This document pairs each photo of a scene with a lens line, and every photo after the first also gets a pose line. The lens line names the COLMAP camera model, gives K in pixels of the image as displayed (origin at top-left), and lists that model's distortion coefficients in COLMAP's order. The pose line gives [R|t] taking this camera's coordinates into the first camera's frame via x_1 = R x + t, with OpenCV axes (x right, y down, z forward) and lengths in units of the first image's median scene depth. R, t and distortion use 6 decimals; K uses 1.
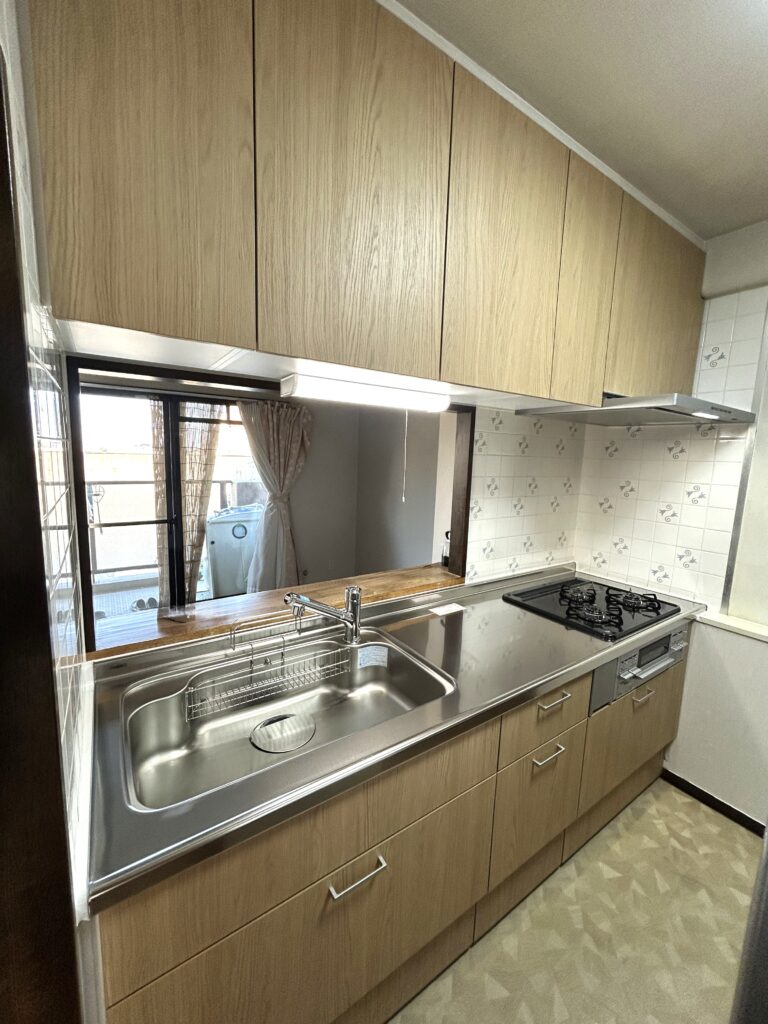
lens RADIAL K [[408.0, 0, 384.0], [0, 408.0, 512.0], [0, 0, 1]] dist [0.000884, 0.000064]
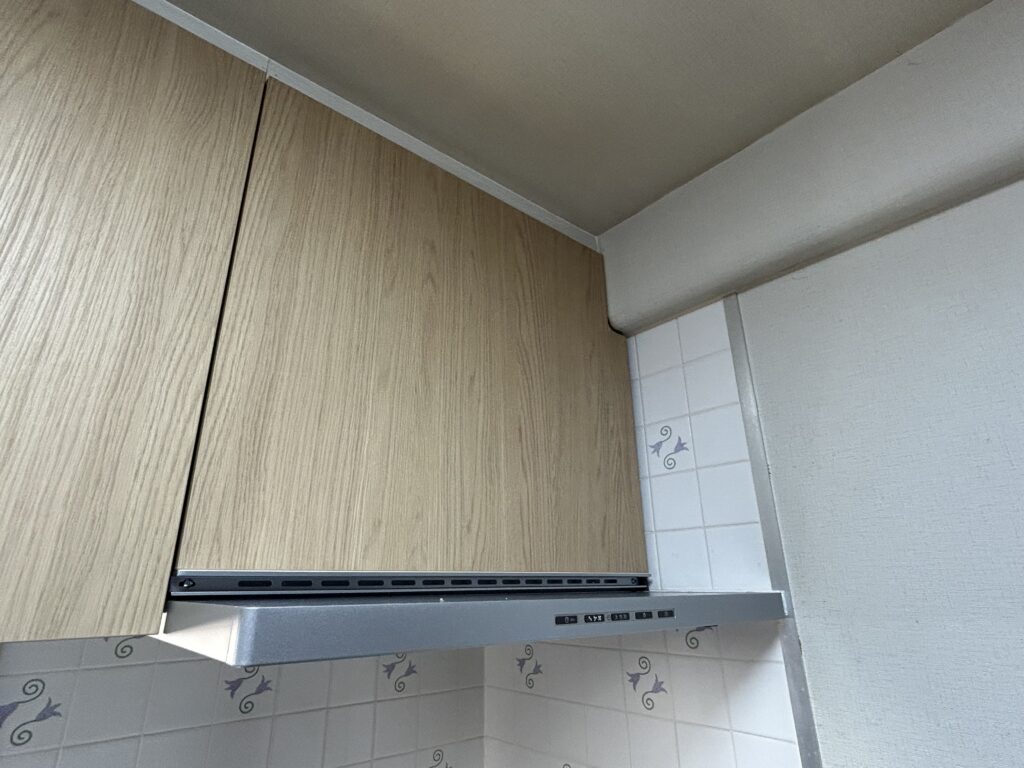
lens RADIAL K [[538.0, 0, 512.0], [0, 538.0, 384.0], [0, 0, 1]] dist [0.000584, -0.000070]
pose [[0.995346, -0.009030, 0.095937, 0.604575], [0.053642, 0.878994, -0.473805, -0.181897], [-0.080050, 0.476747, 0.875388, 0.495182]]
